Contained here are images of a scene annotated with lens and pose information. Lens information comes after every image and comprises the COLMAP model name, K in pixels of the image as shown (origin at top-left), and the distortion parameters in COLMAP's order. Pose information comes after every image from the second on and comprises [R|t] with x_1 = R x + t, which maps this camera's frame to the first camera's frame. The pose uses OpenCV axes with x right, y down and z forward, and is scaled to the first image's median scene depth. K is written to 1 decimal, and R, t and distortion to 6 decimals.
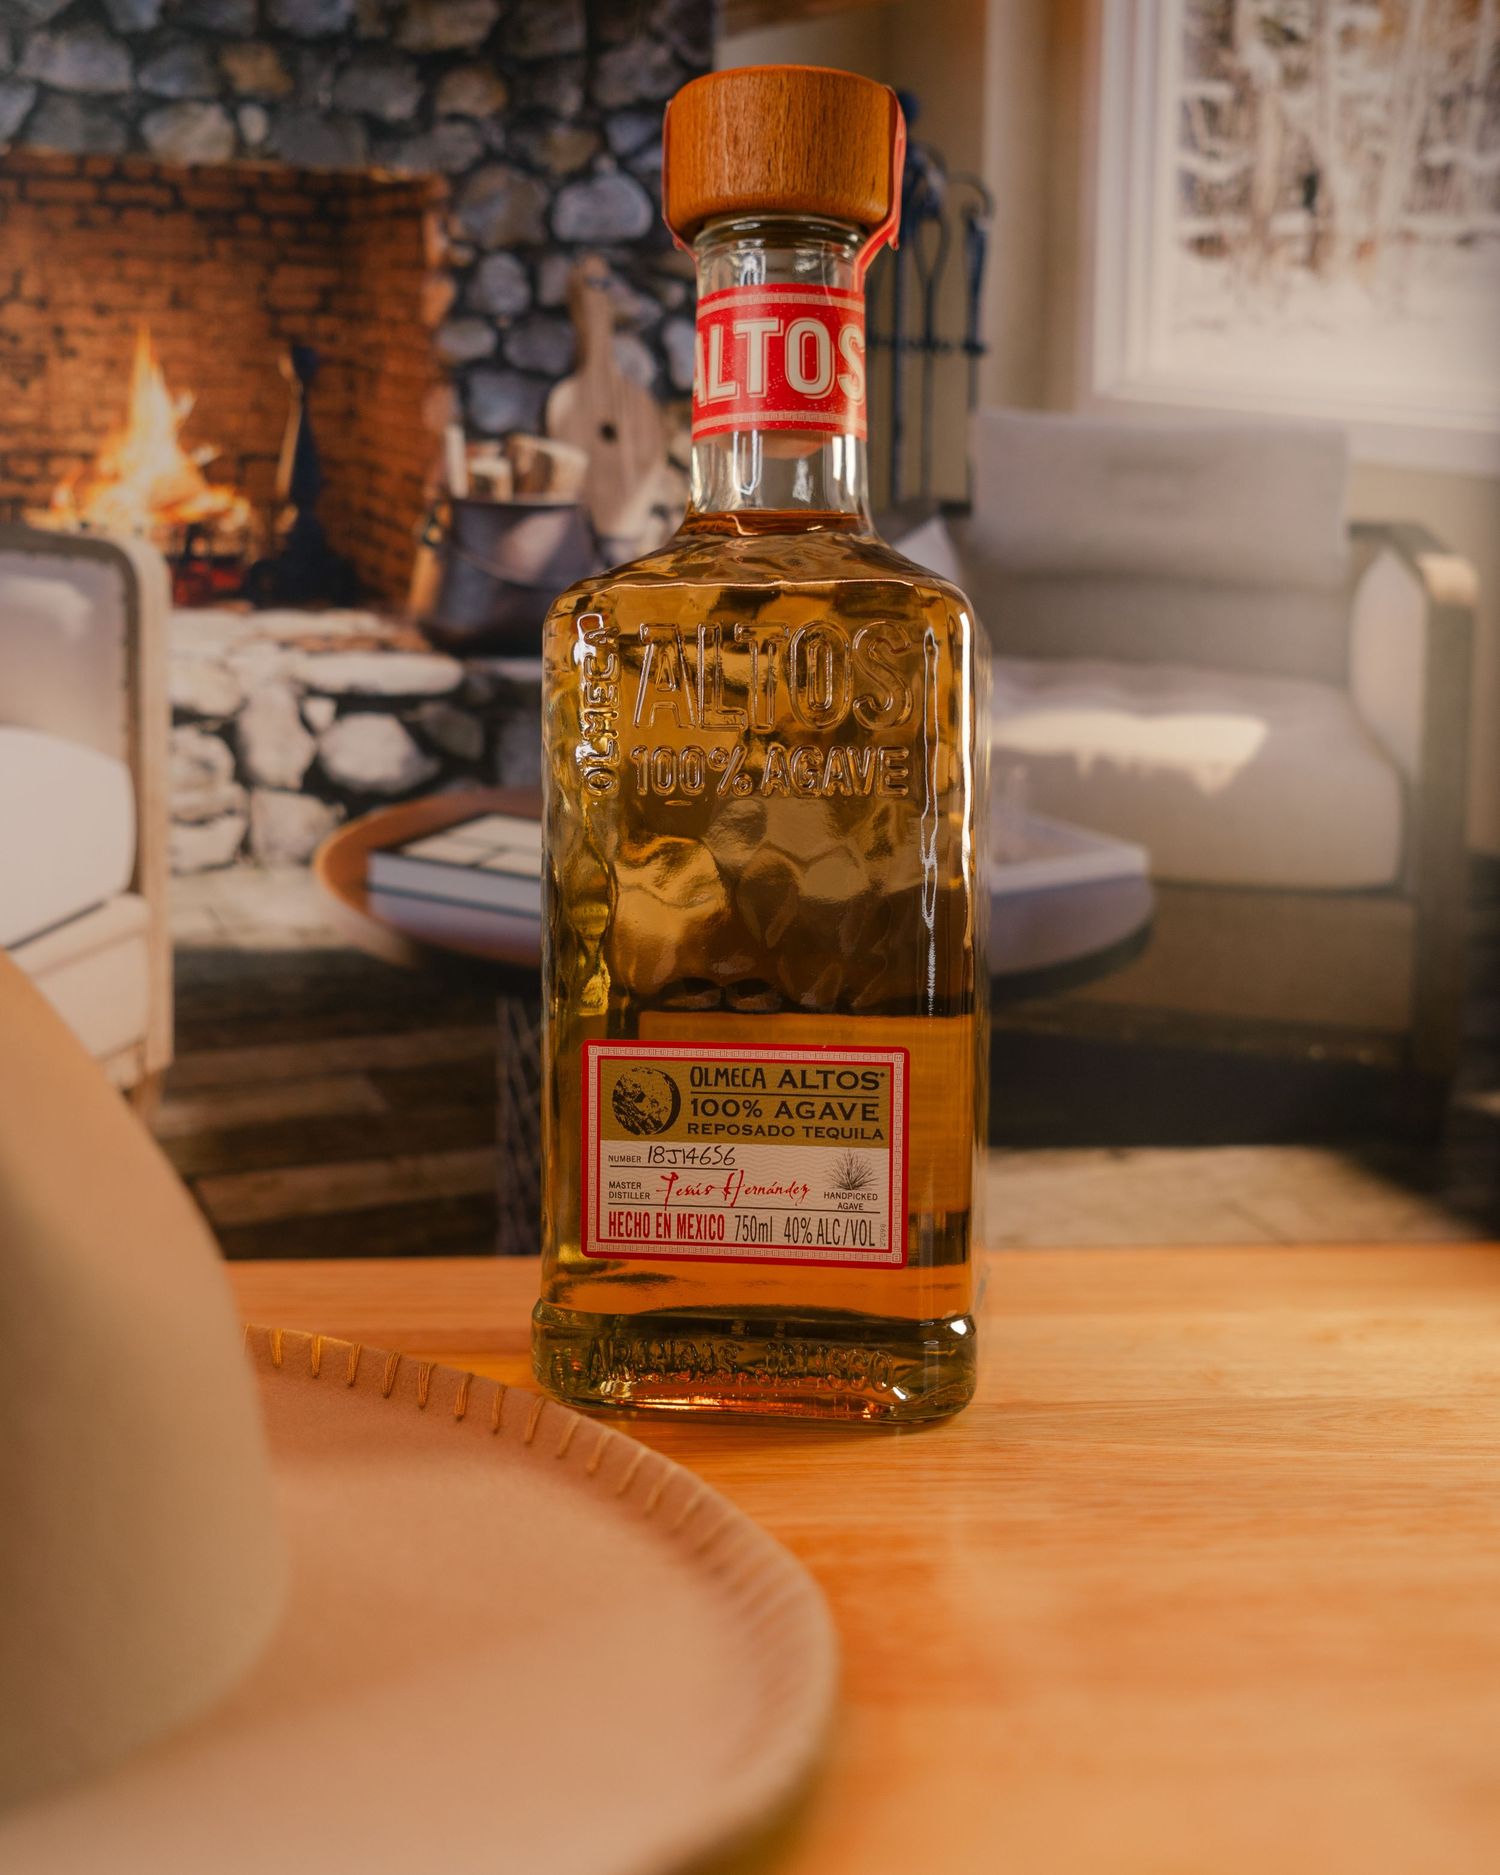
lens RADIAL K [[2317.4, 0, 749.7], [0, 2317.4, 933.5], [0, 0, 1]] dist [-0.013752, 0.000000]
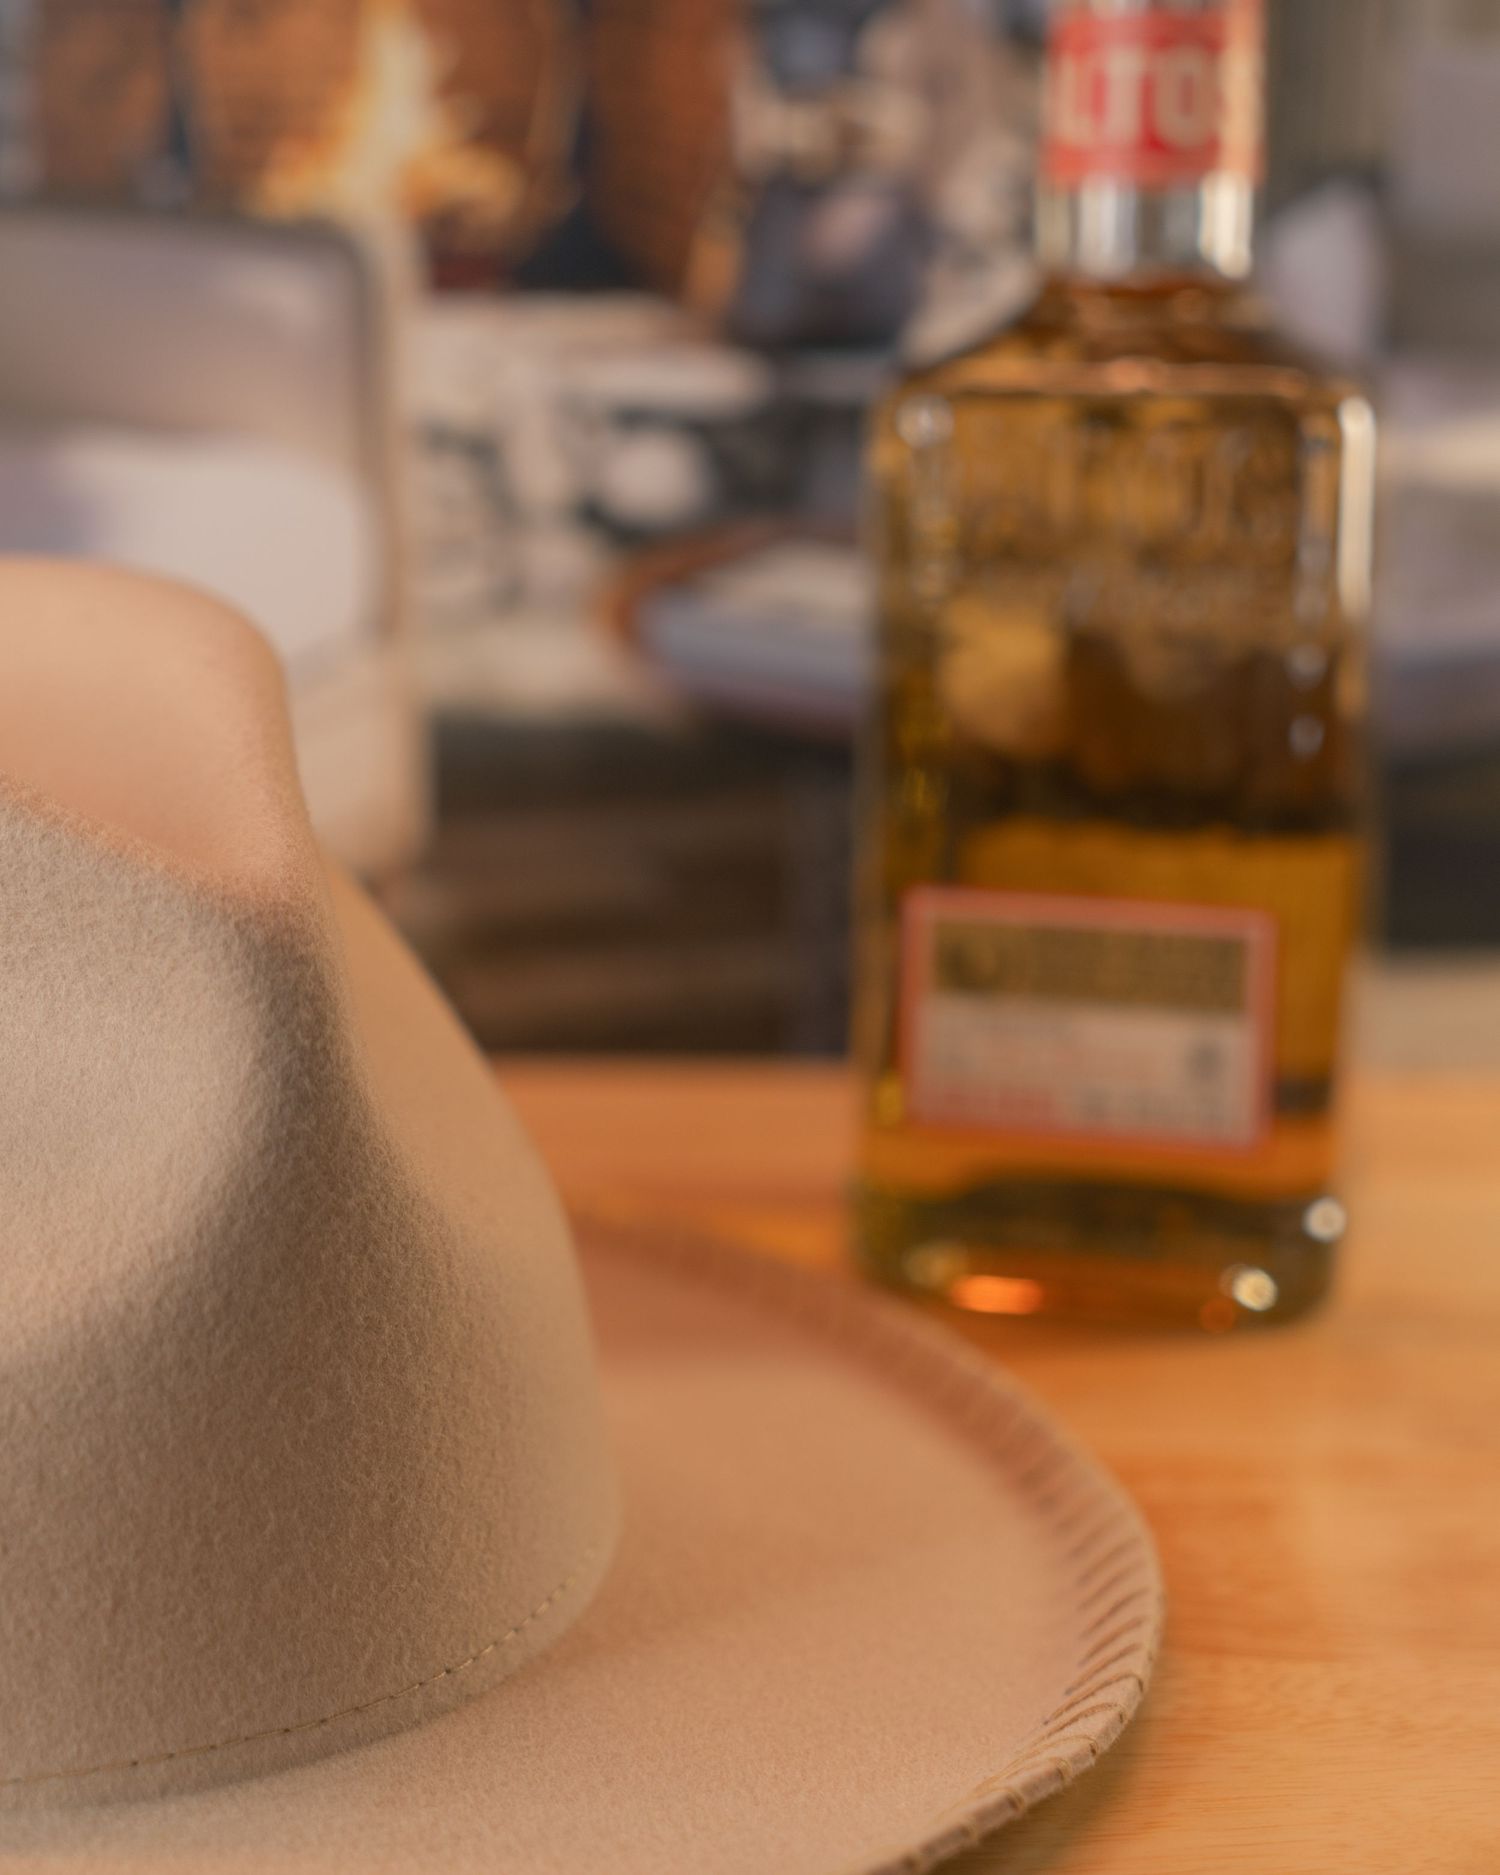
lens RADIAL K [[3112.3, 0, 750.6], [0, 3112.3, 936.6], [0, 0, 1]] dist [-0.041741, 0.000000]
pose [[0.993576, 0.025565, -0.110243, 0.000161], [-0.010761, 0.991079, 0.132838, -0.065967], [0.112656, -0.130799, 0.984988, -0.132539]]
